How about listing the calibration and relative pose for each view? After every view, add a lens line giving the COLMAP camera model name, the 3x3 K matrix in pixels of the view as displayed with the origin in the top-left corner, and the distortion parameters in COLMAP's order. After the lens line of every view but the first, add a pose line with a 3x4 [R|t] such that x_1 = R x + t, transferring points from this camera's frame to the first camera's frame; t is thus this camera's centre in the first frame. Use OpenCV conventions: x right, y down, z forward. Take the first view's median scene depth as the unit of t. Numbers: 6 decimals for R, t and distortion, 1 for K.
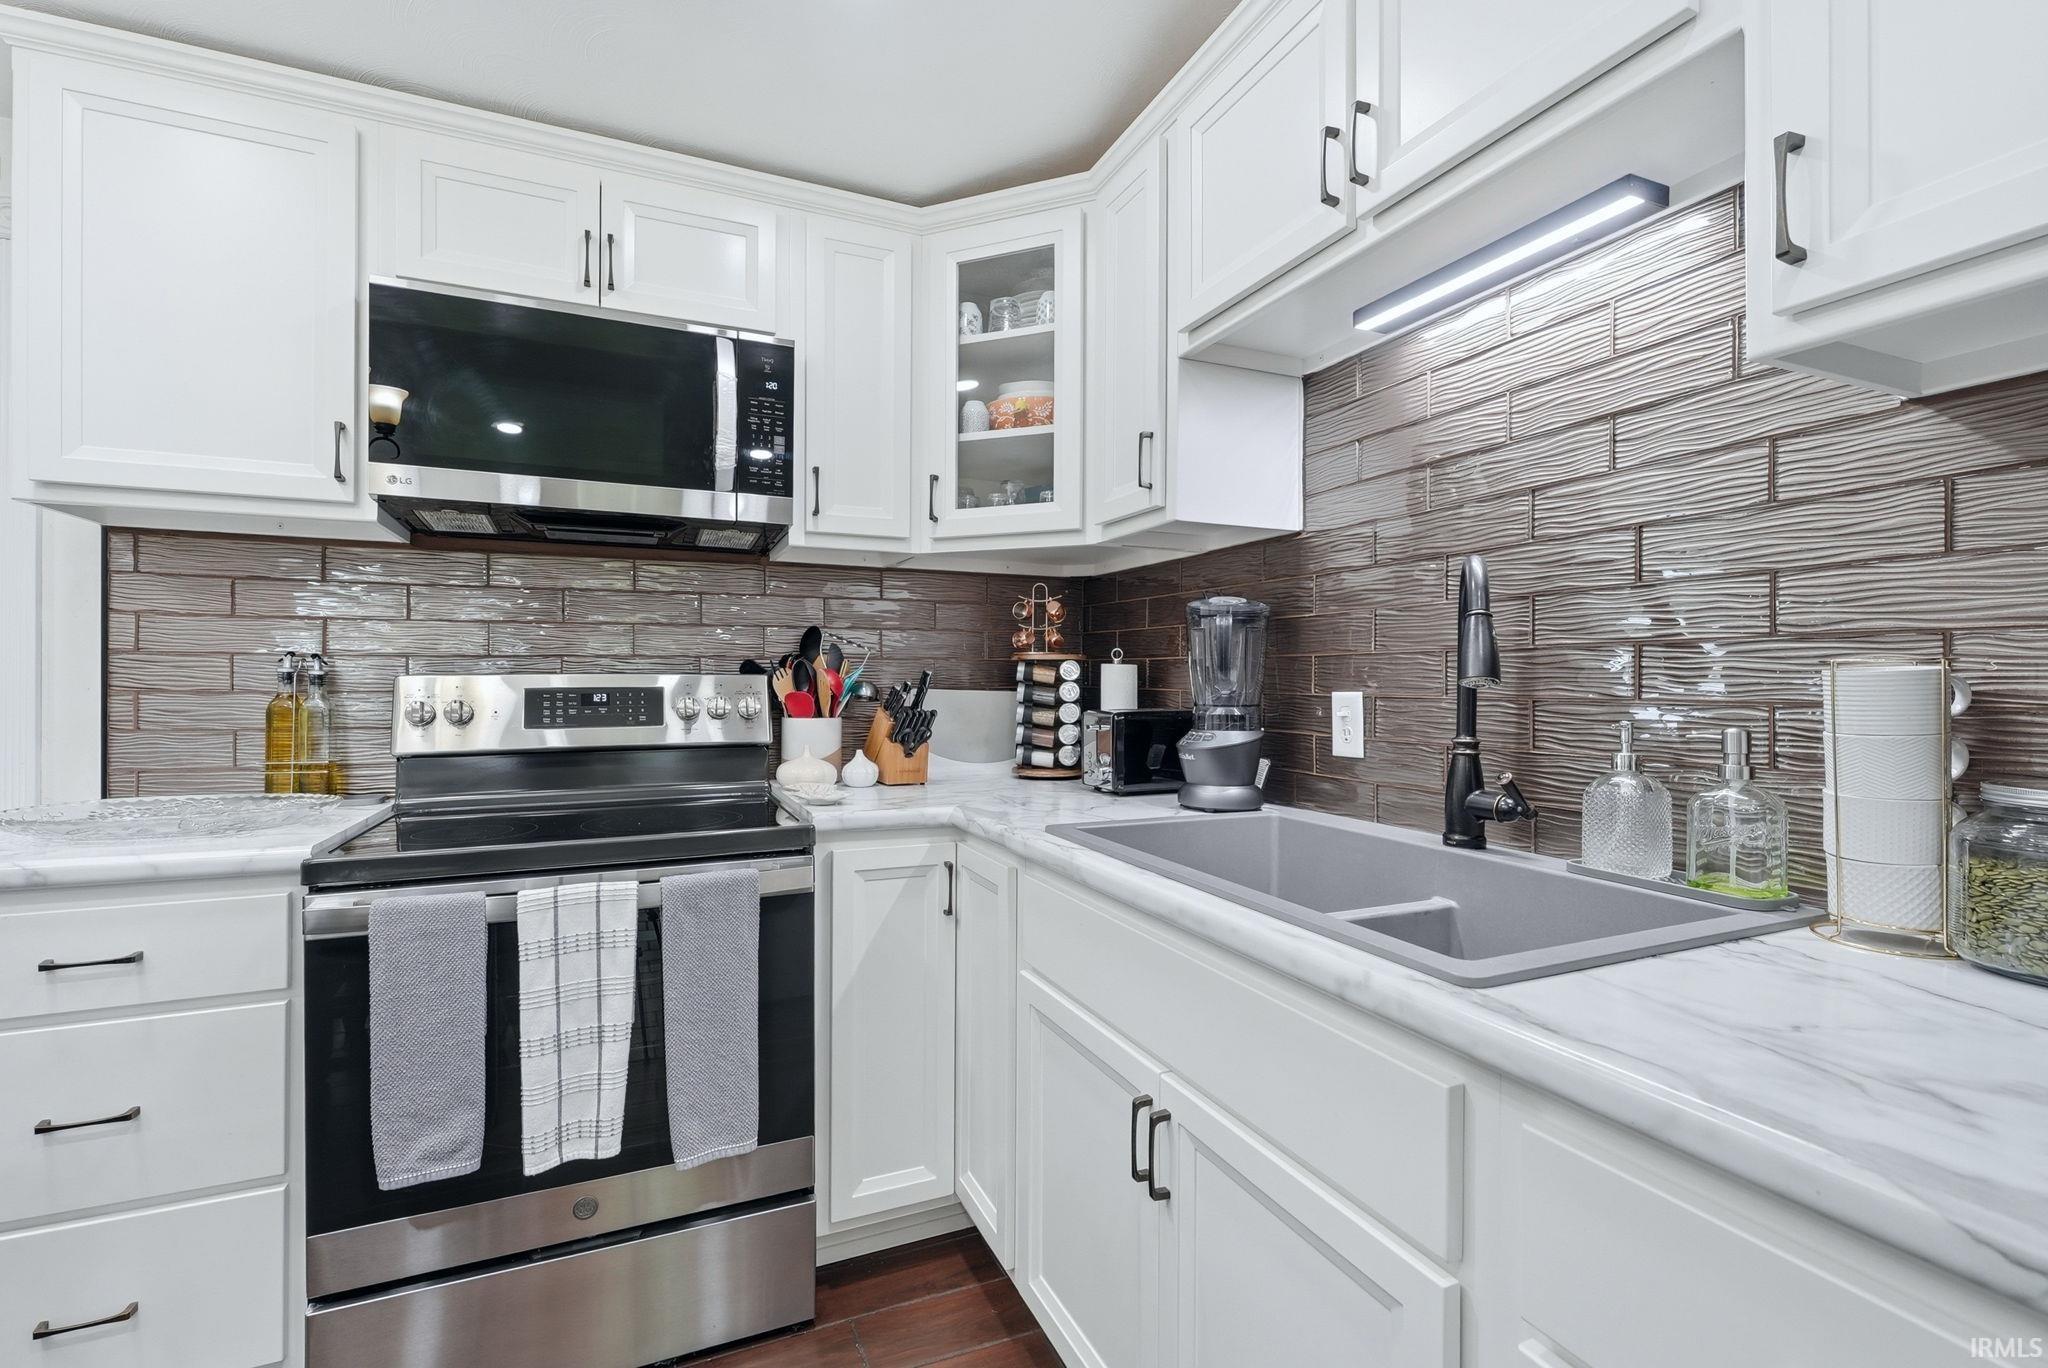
lens RADIAL K [[861.0, 0, 1004.3], [0, 861.0, 683.9], [0, 0, 1]] dist [0.000246, -0.000480]
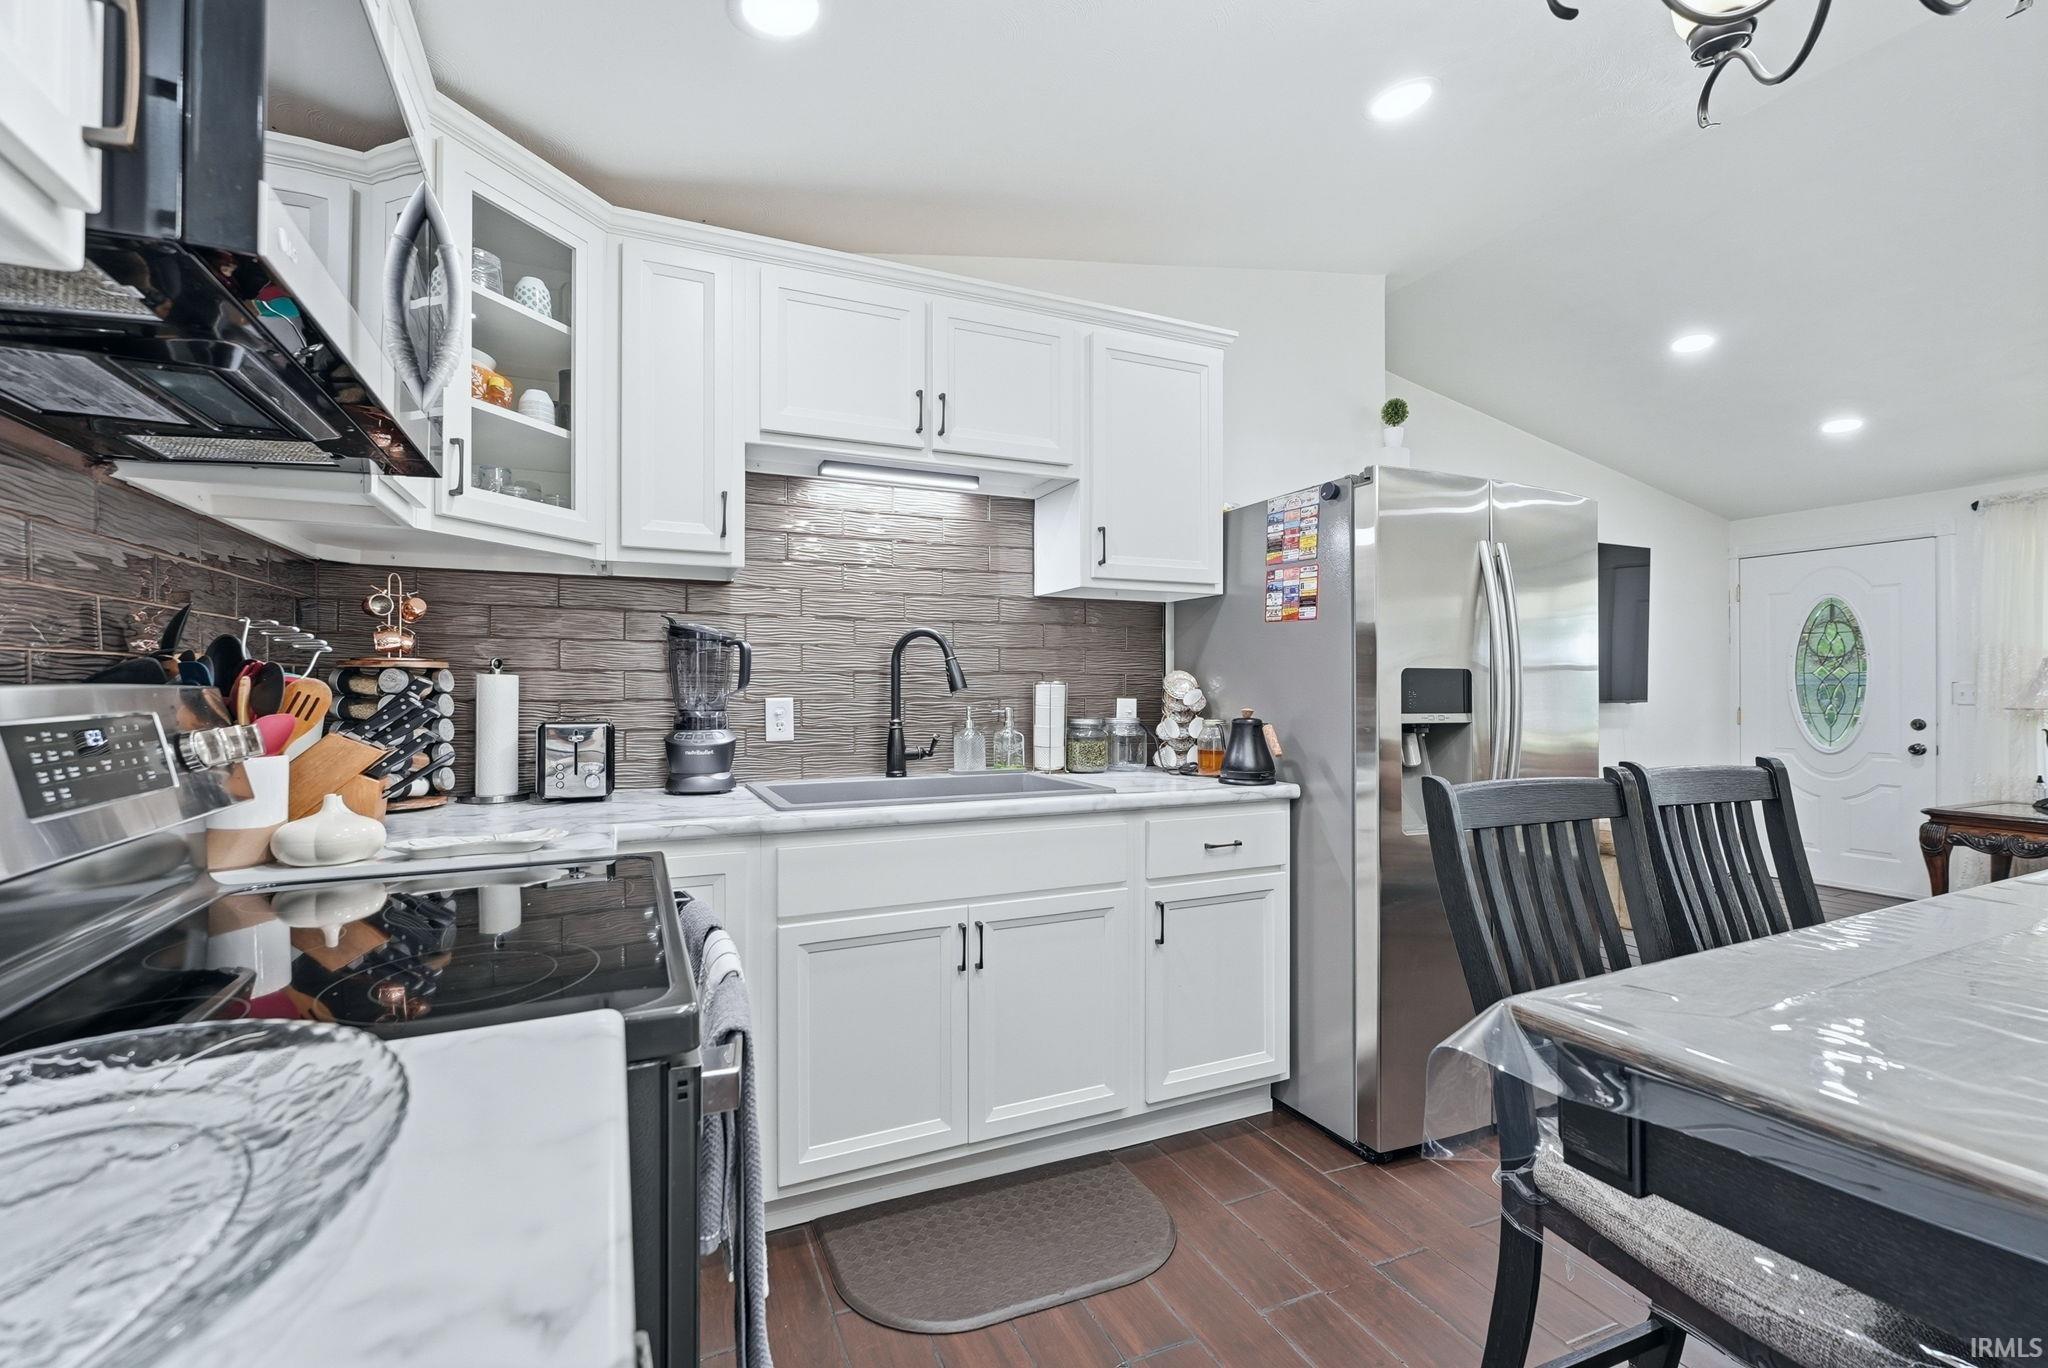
lens RADIAL K [[880.6, 0, 1013.5], [0, 880.6, 664.5], [0, 0, 1]] dist [0.000093, -0.000204]
pose [[-0.004233, 0.006983, 0.999967, -1.361650], [-0.000775, 0.999975, -0.006986, -0.042672], [-0.999991, -0.000805, -0.004228, 0.727411]]
